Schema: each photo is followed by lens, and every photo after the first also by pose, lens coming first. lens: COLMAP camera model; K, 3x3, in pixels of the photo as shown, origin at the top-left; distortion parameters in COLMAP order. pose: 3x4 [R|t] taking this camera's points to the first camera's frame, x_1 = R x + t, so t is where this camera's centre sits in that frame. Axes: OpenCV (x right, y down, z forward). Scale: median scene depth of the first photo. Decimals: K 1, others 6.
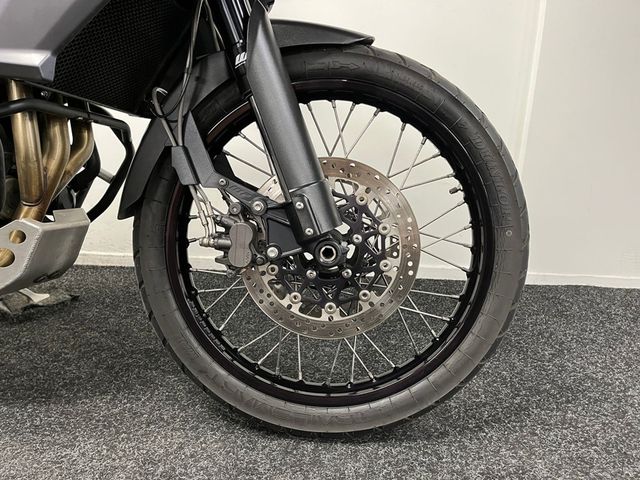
lens RADIAL K [[486.9, 0, 320.0], [0, 486.9, 240.0], [0, 0, 1]] dist [0.064102, -0.088876]
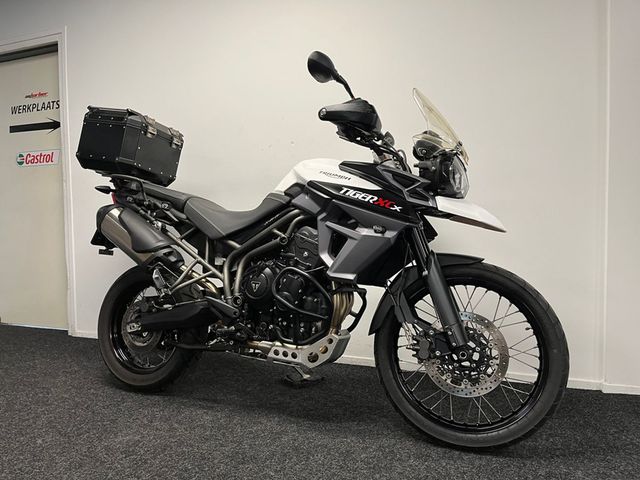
lens RADIAL K [[486.9, 0, 320.0], [0, 486.9, 240.0], [0, 0, 1]] dist [0.064102, -0.088876]
pose [[0.952007, -0.018671, -0.305507, 0.081745], [-0.053796, 0.972392, -0.227066, 0.056150], [0.301312, 0.232604, 0.924720, -1.324537]]
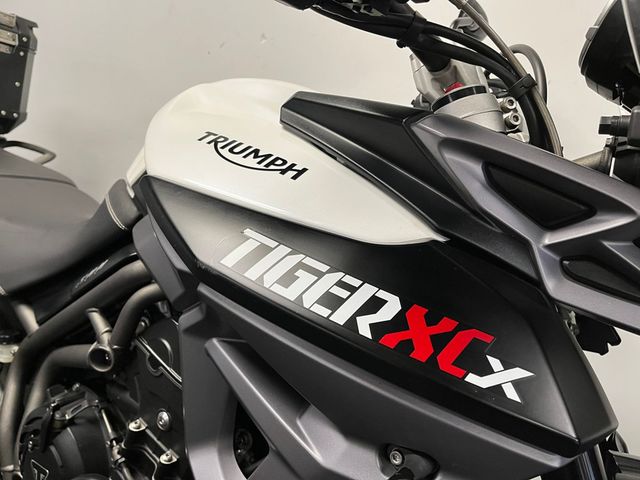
lens RADIAL K [[486.9, 0, 320.0], [0, 486.9, 240.0], [0, 0, 1]] dist [0.064102, -0.088876]
pose [[0.901773, 0.073628, -0.425892, -0.220336], [-0.102754, 0.993652, -0.045787, -0.657469], [0.419817, 0.085051, 0.903615, 0.293196]]
